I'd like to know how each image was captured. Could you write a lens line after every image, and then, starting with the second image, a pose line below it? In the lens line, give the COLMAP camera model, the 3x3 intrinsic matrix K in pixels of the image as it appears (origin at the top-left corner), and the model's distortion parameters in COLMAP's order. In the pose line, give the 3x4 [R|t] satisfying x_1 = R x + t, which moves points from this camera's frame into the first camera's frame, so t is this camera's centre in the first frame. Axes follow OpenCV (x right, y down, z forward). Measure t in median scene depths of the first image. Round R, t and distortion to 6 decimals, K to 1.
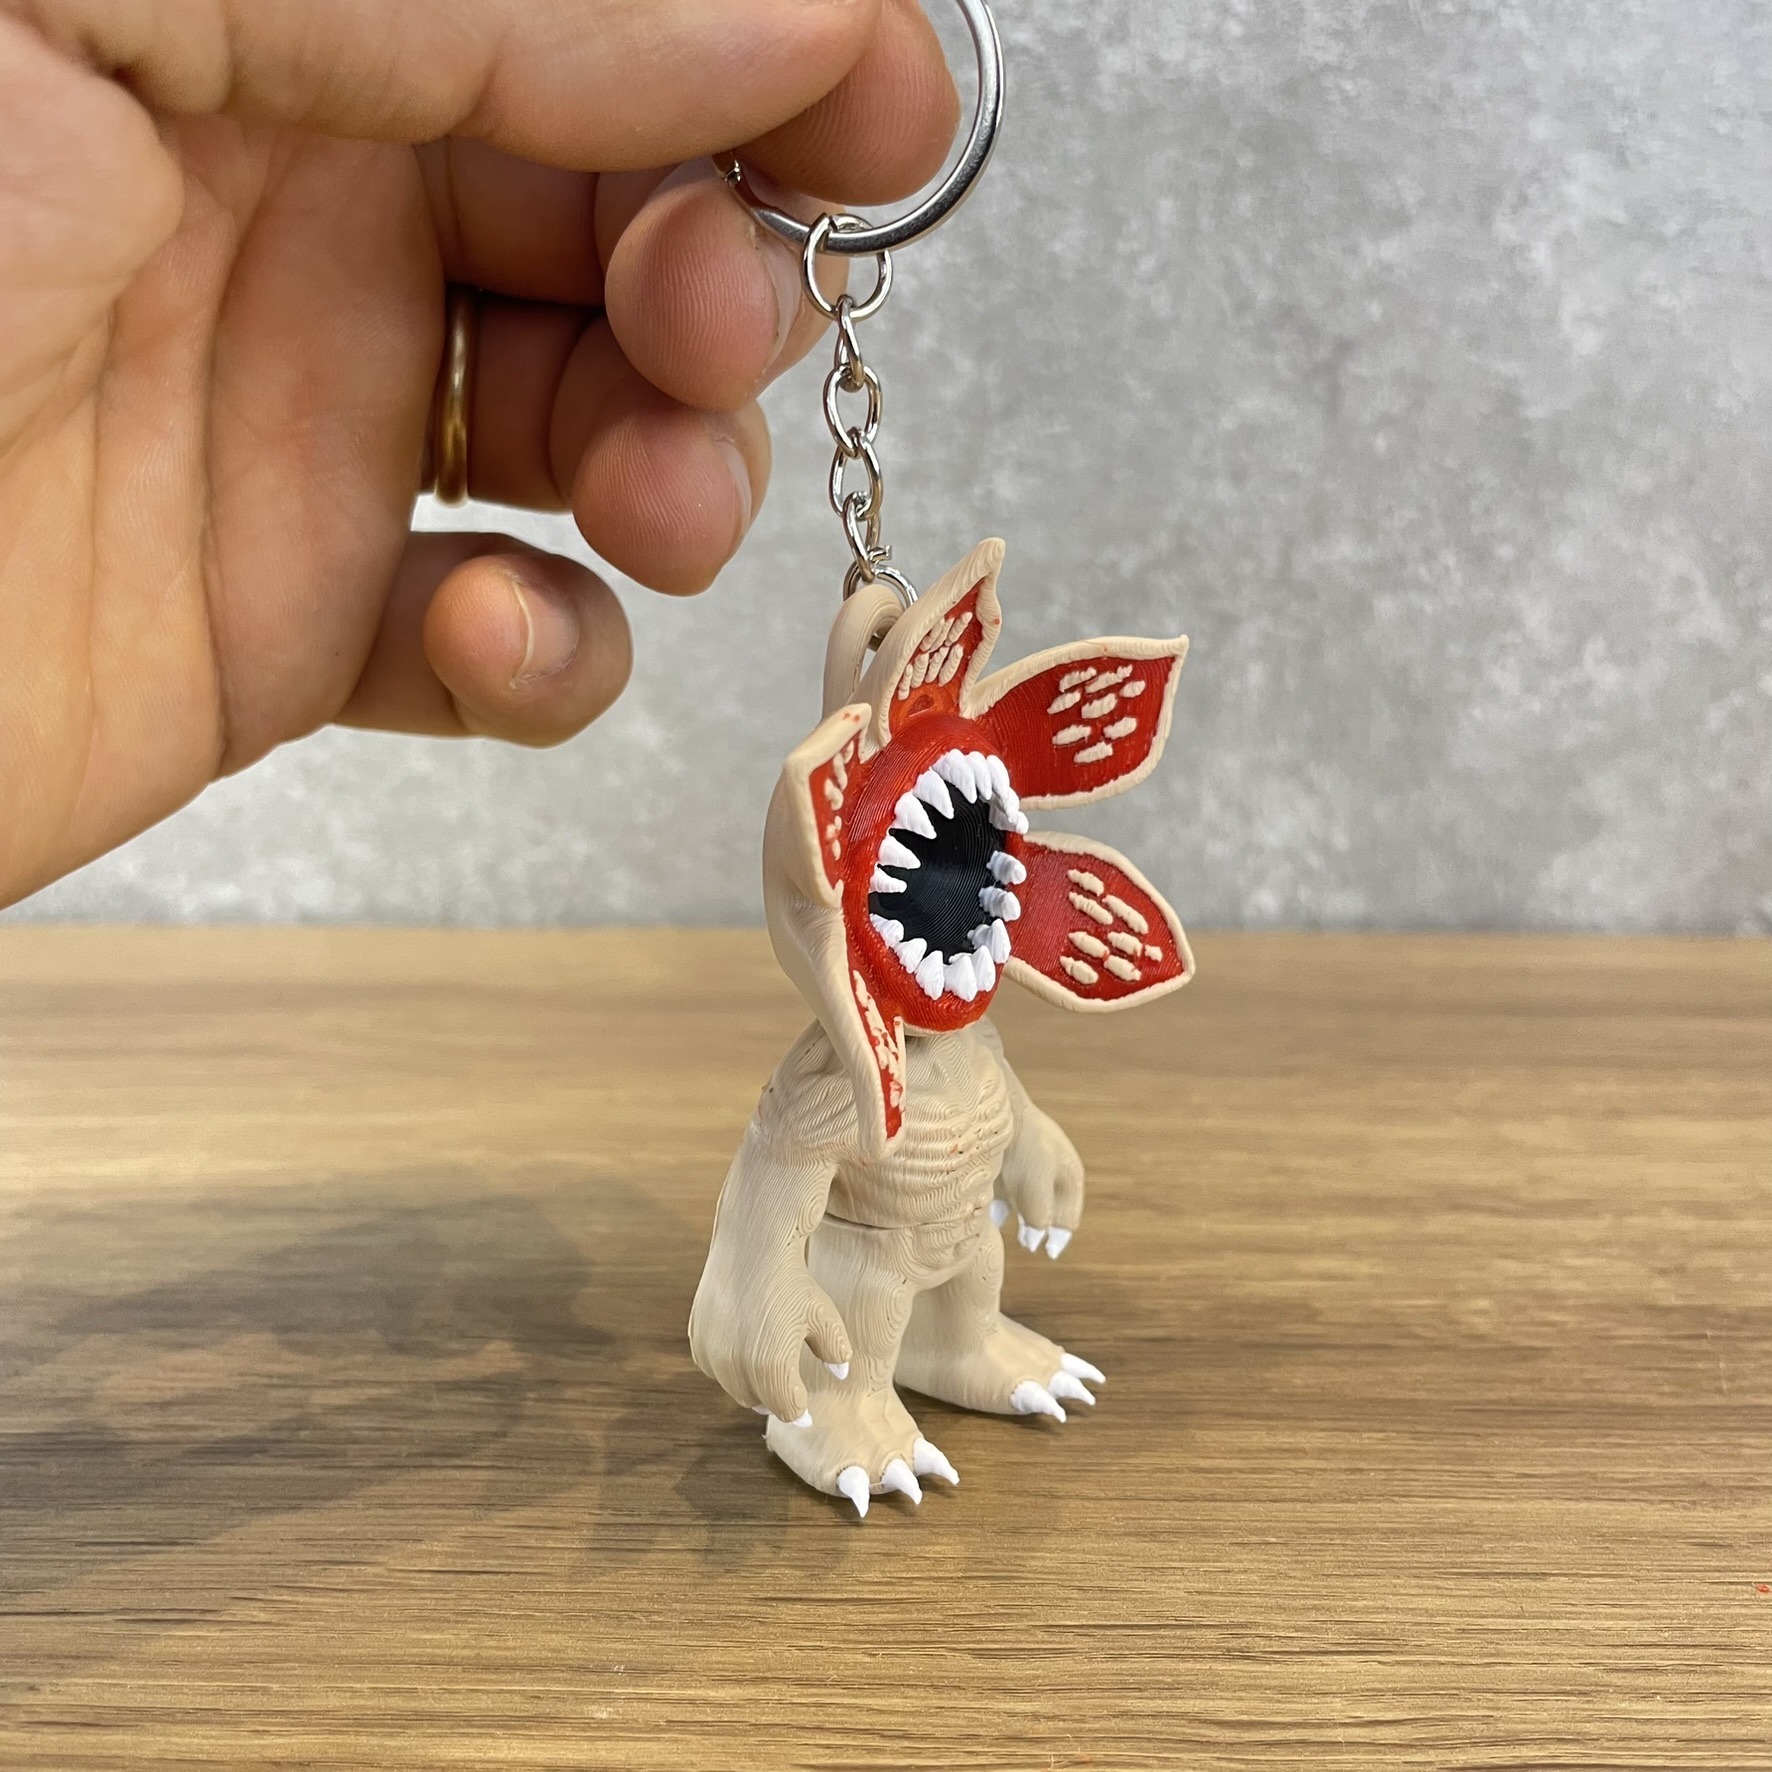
lens RADIAL K [[1831.1, 0, 907.4], [0, 1831.1, 897.0], [0, 0, 1]] dist [0.044056, -0.092220]
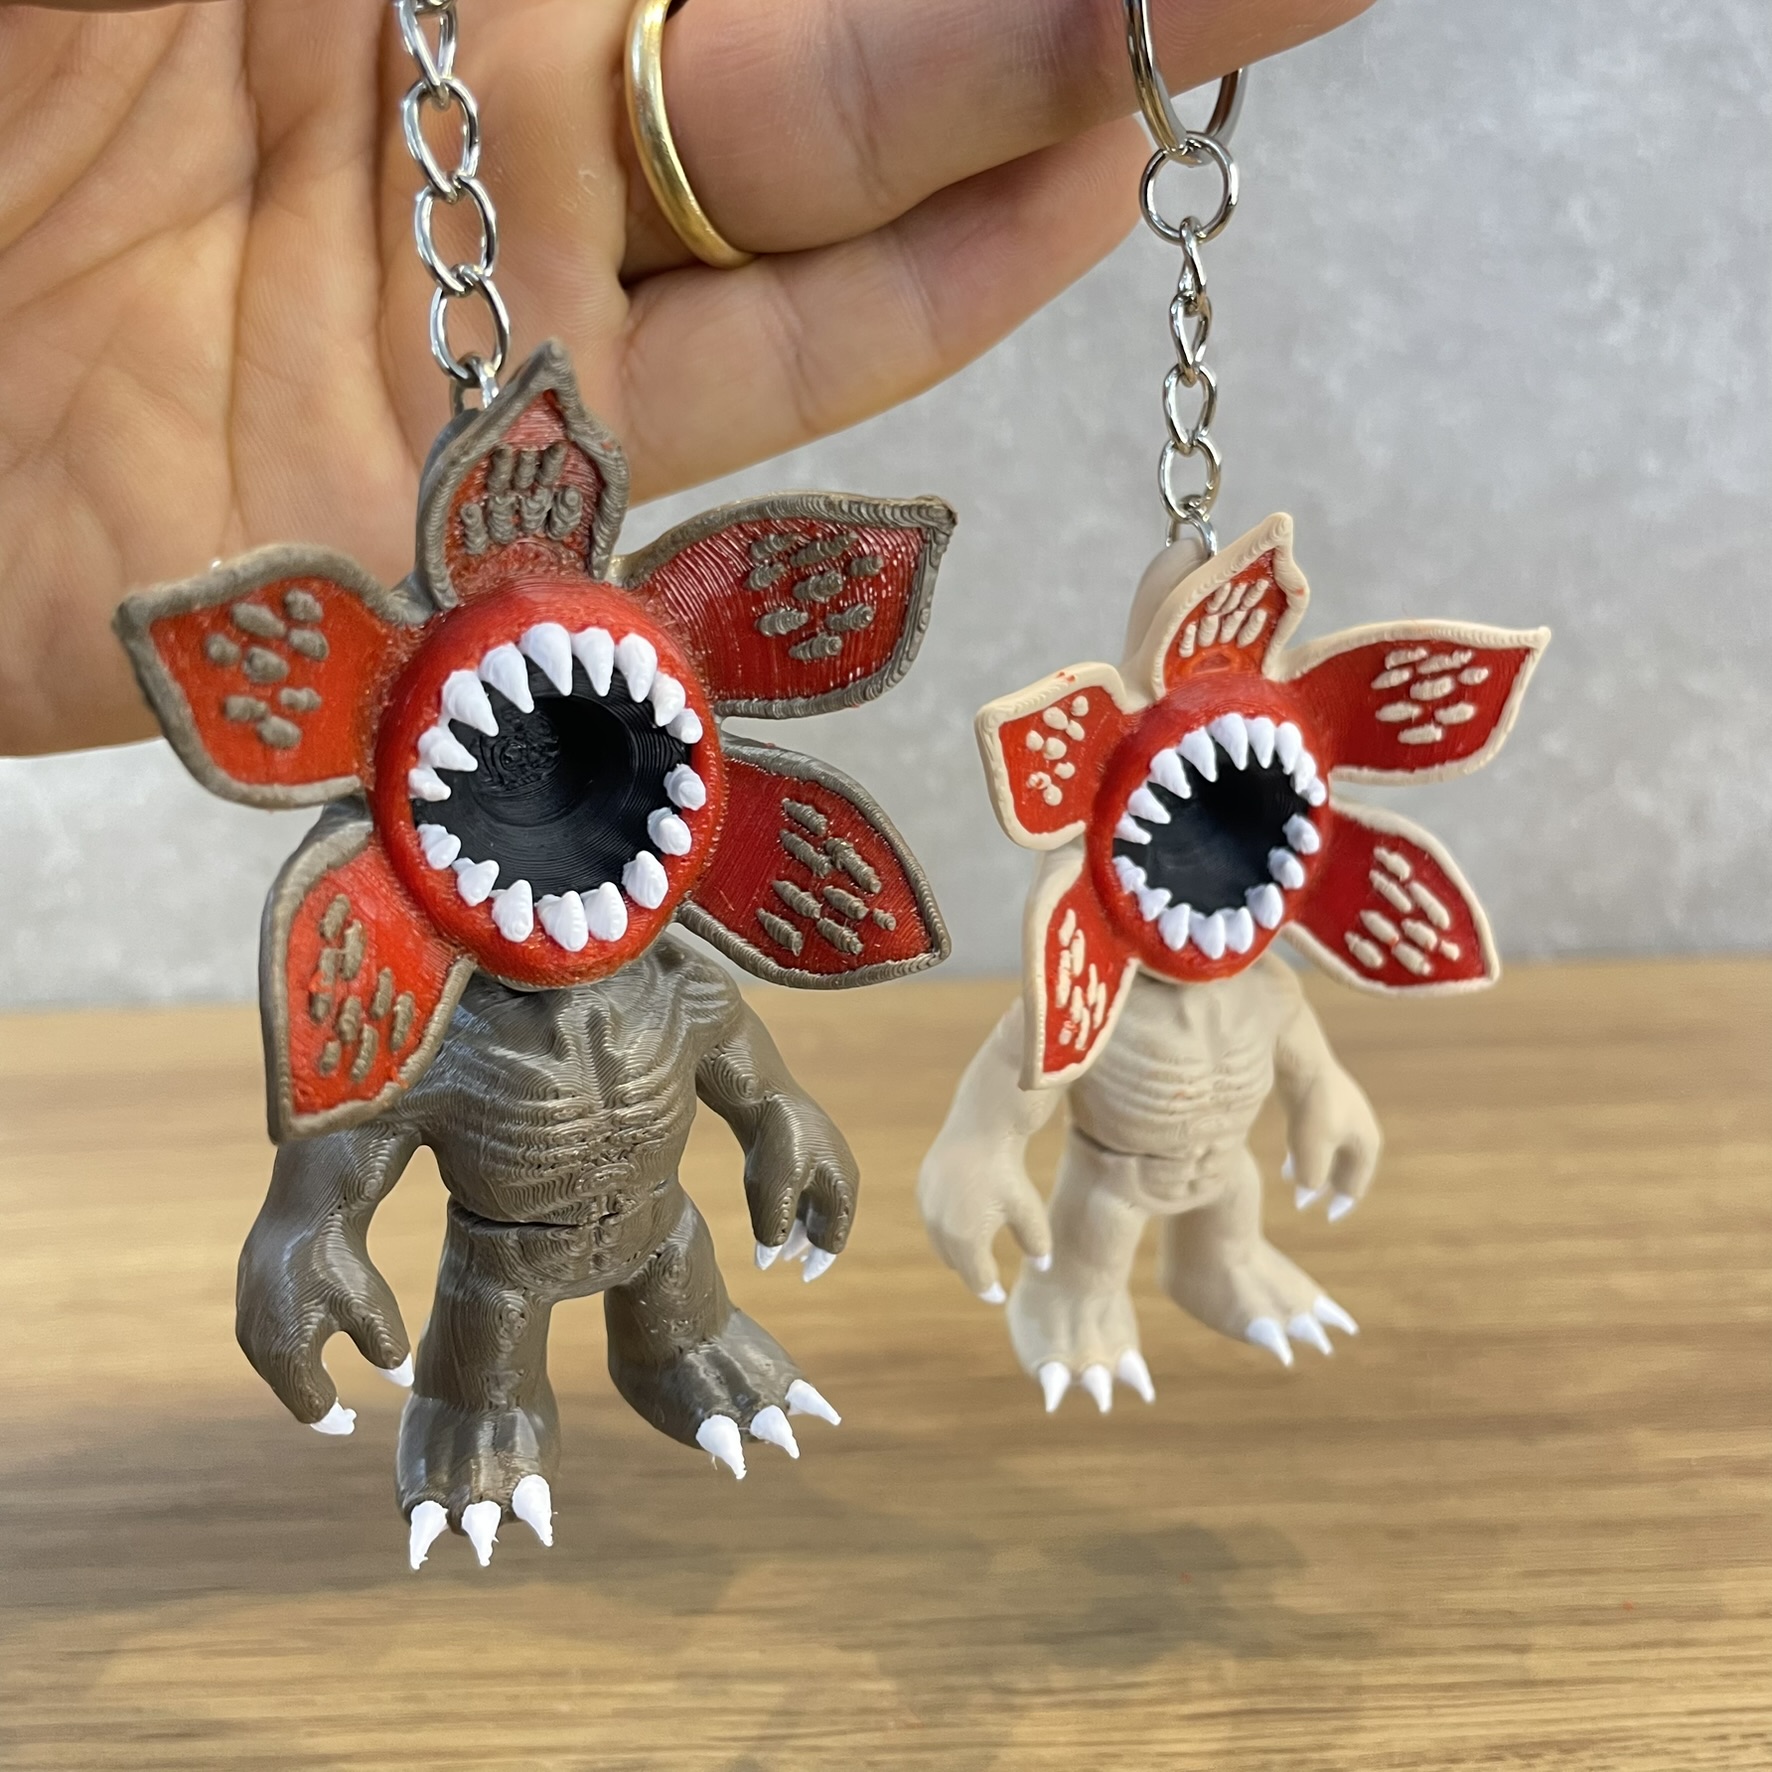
lens RADIAL K [[1829.5, 0, 891.7], [0, 1829.5, 891.3], [0, 0, 1]] dist [0.053212, -0.103511]
pose [[0.998887, -0.038316, 0.027505, 0.043624], [0.037444, 0.998801, 0.031551, -0.136841], [-0.028681, -0.030486, 0.999124, -0.247783]]
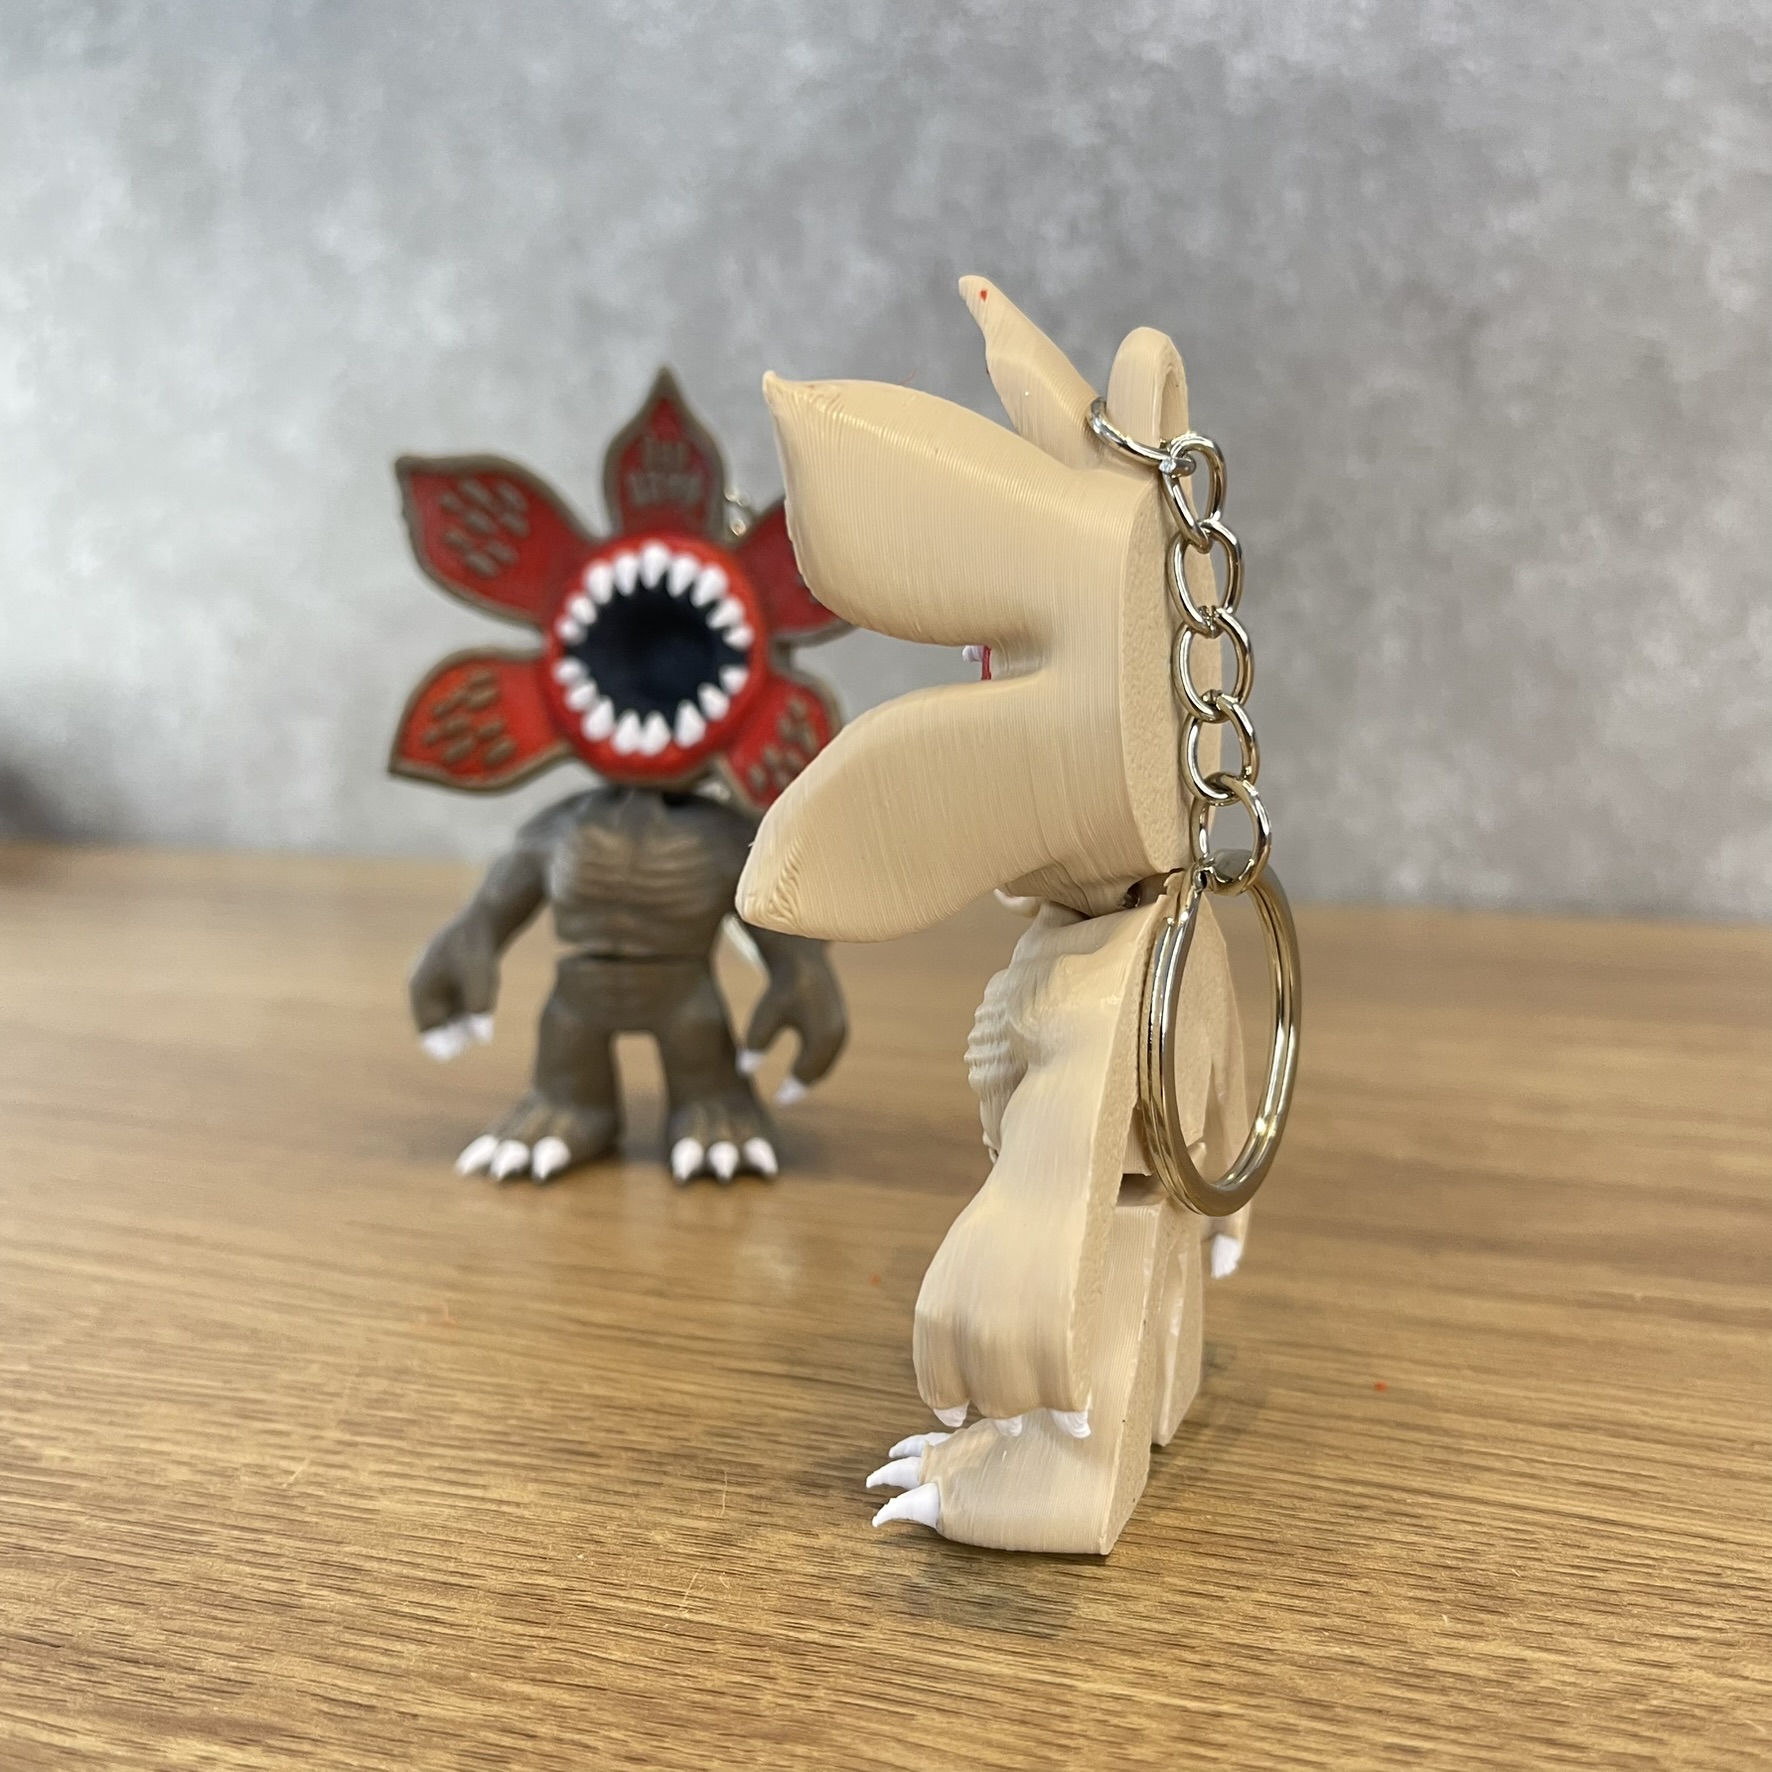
lens RADIAL K [[1837.9, 0, 923.5], [0, 1837.9, 891.0], [0, 0, 1]] dist [0.041756, -0.085742]
pose [[0.939619, 0.039689, -0.339913, 0.539357], [-0.064859, 0.995904, -0.063004, 0.165600], [0.336020, 0.081246, 0.938344, -0.037659]]
